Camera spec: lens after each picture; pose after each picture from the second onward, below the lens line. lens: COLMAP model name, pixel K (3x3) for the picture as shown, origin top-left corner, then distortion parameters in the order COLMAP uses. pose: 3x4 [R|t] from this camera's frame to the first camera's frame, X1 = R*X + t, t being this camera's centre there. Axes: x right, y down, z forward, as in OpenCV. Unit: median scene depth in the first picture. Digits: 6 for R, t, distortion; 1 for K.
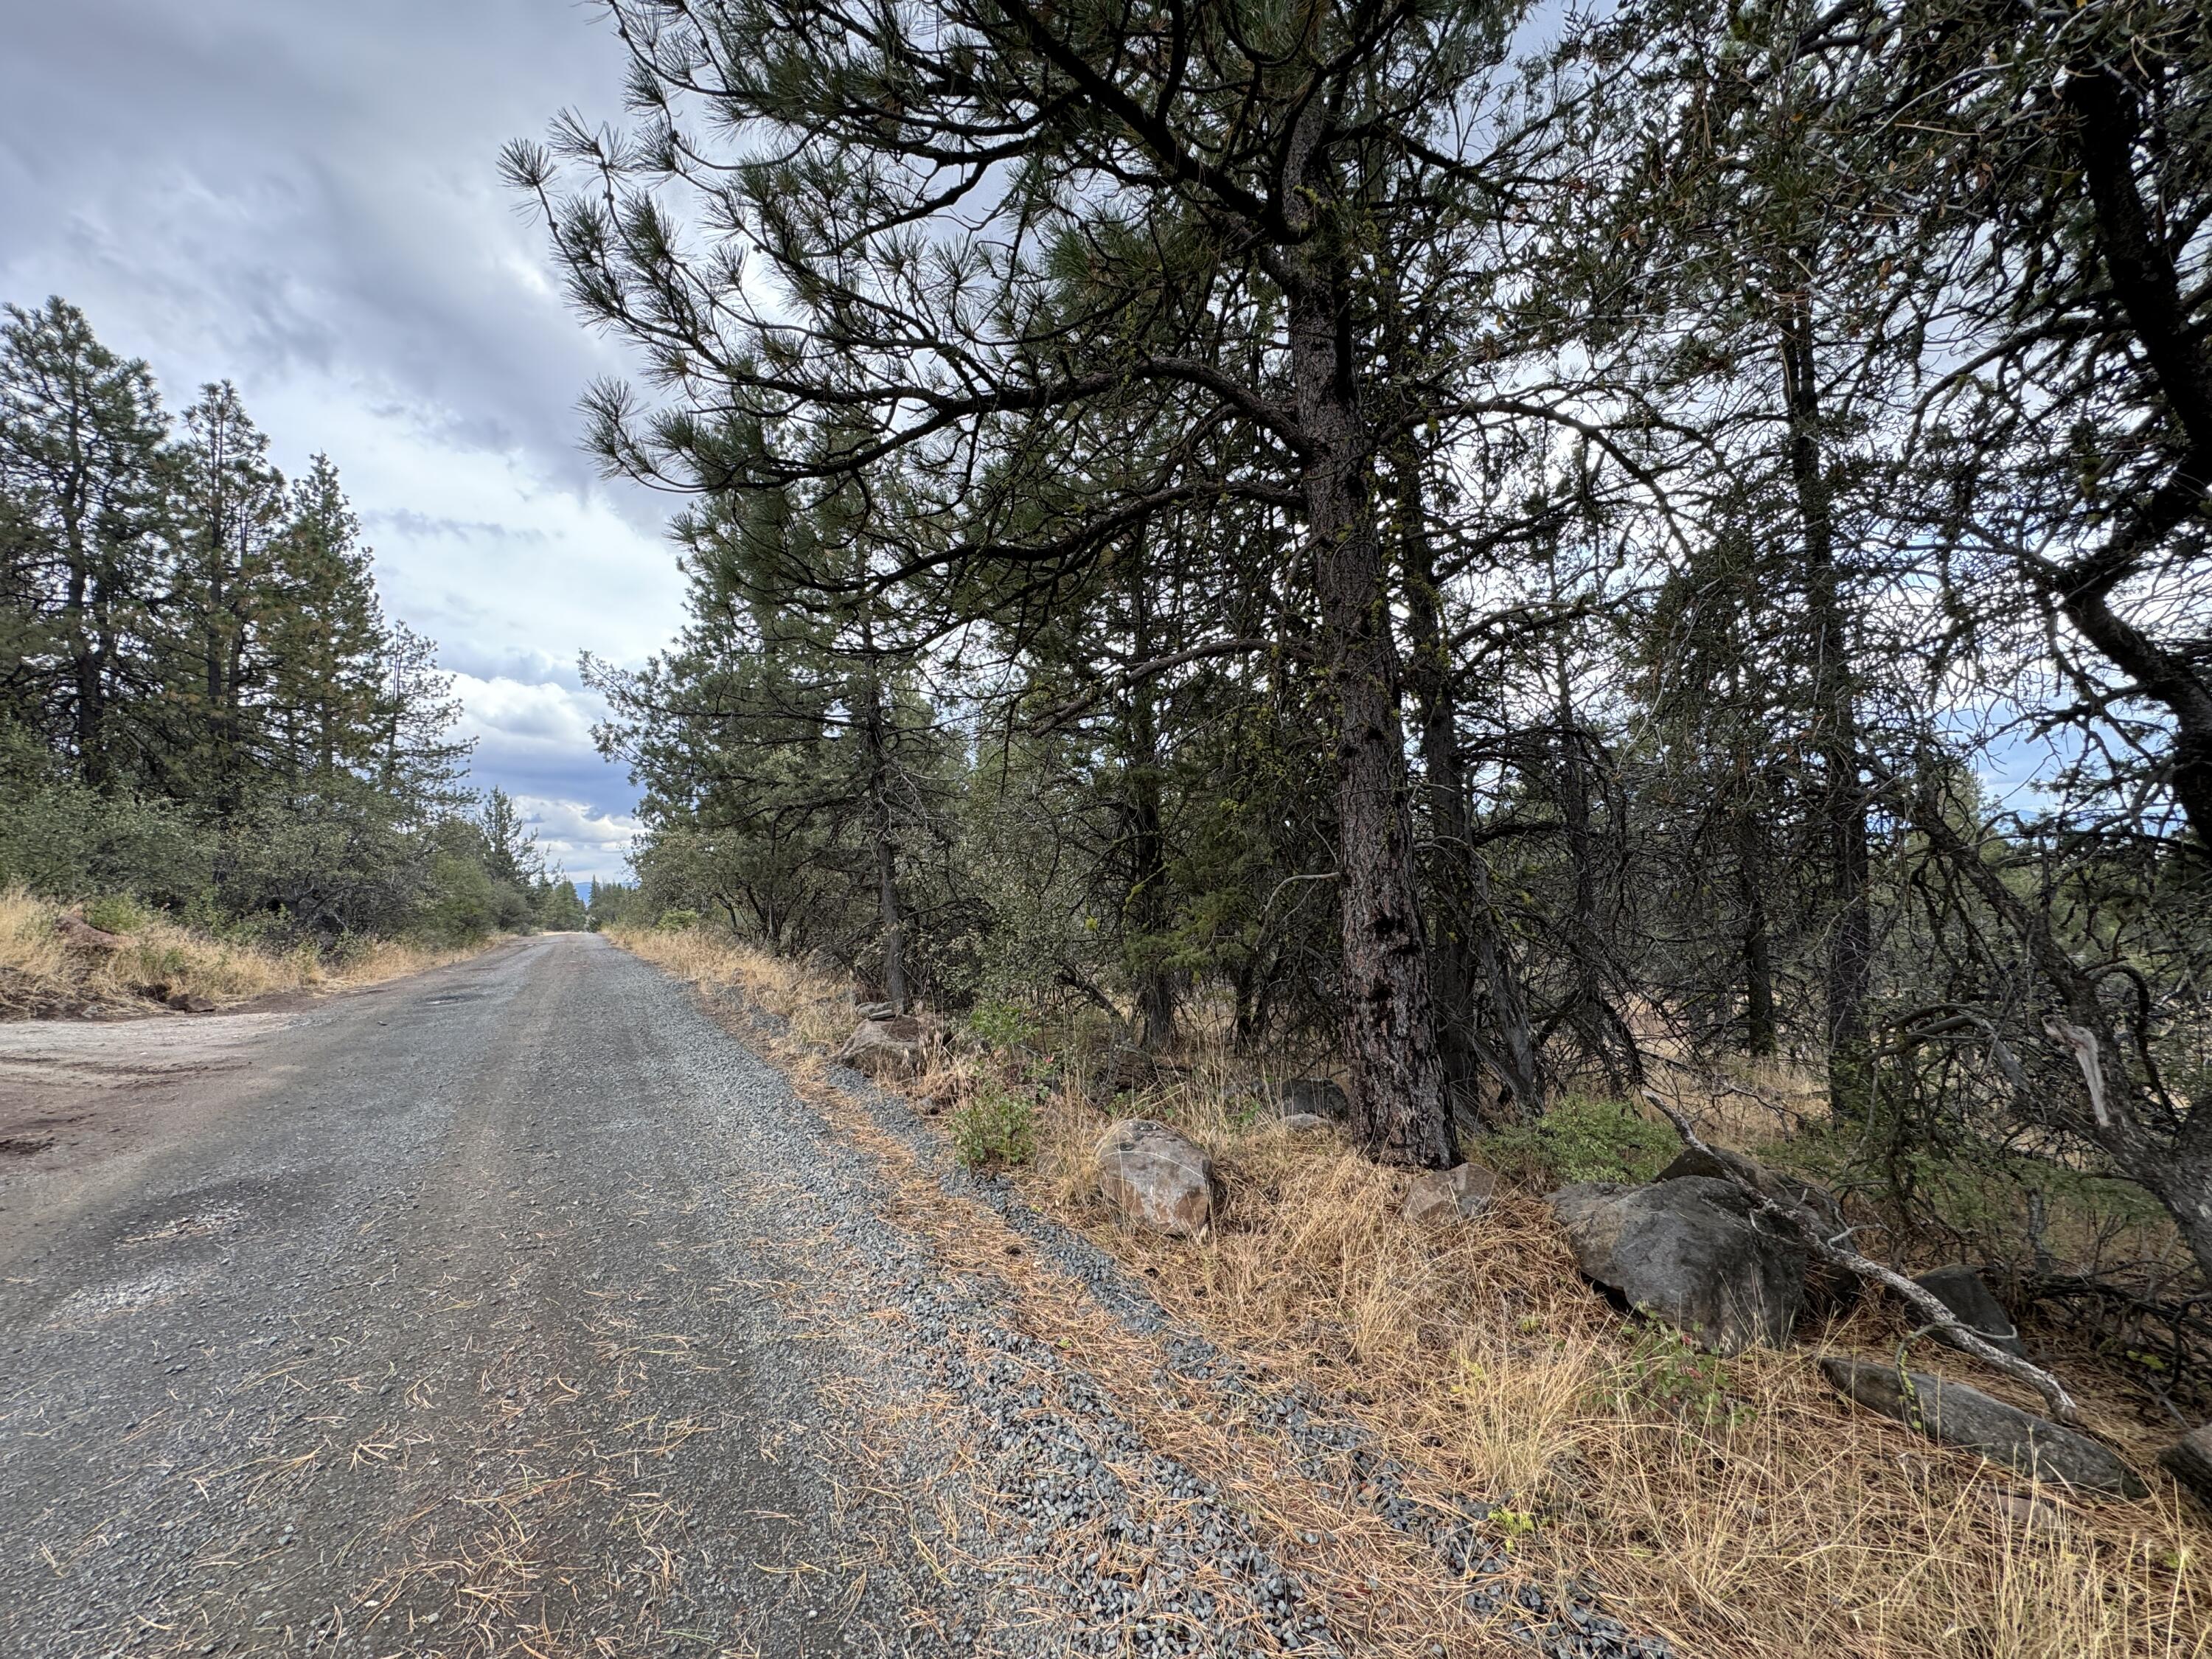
lens RADIAL K [[876.3, 0, 1106.0], [0, 876.3, 829.5], [0, 0, 1]] dist [0.000351, -0.000150]
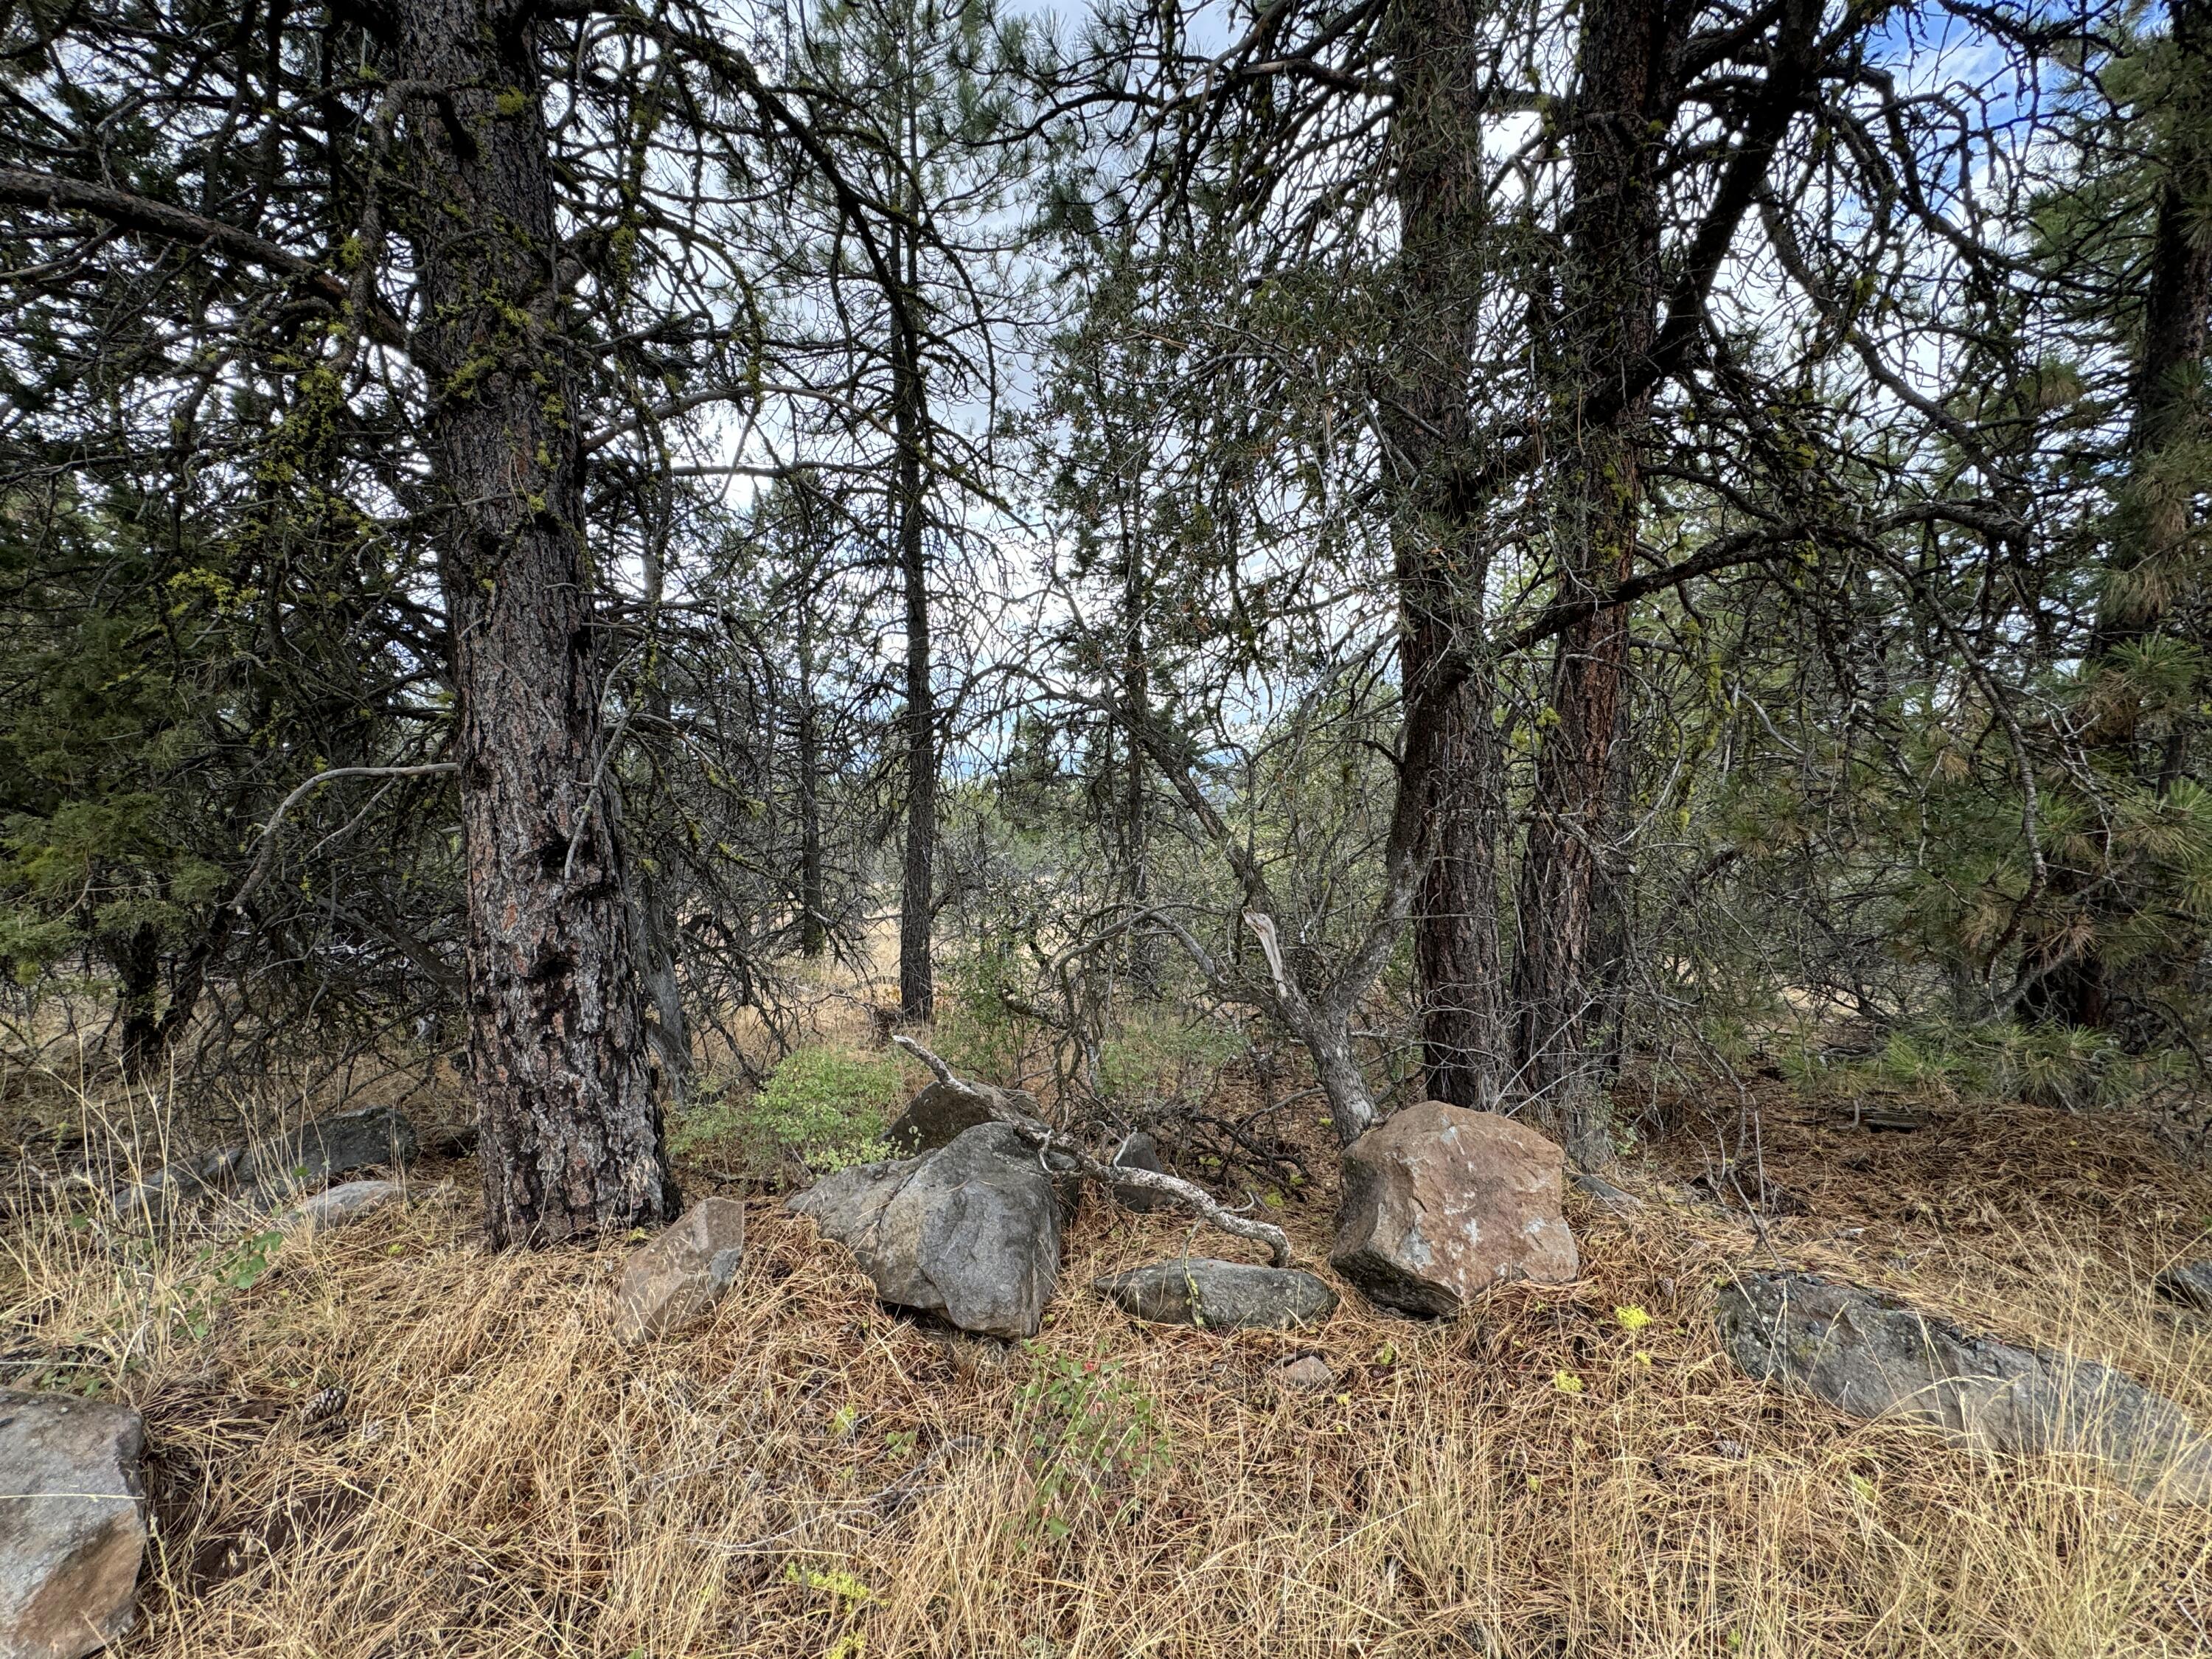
lens RADIAL K [[876.3, 0, 1106.0], [0, 876.3, 829.5], [0, 0, 1]] dist [0.000351, -0.000150]
pose [[0.529727, -0.019720, 0.847939, 0.012126], [-0.060535, 0.996301, 0.060988, 0.035729], [-0.846006, -0.083637, 0.526573, 0.382903]]
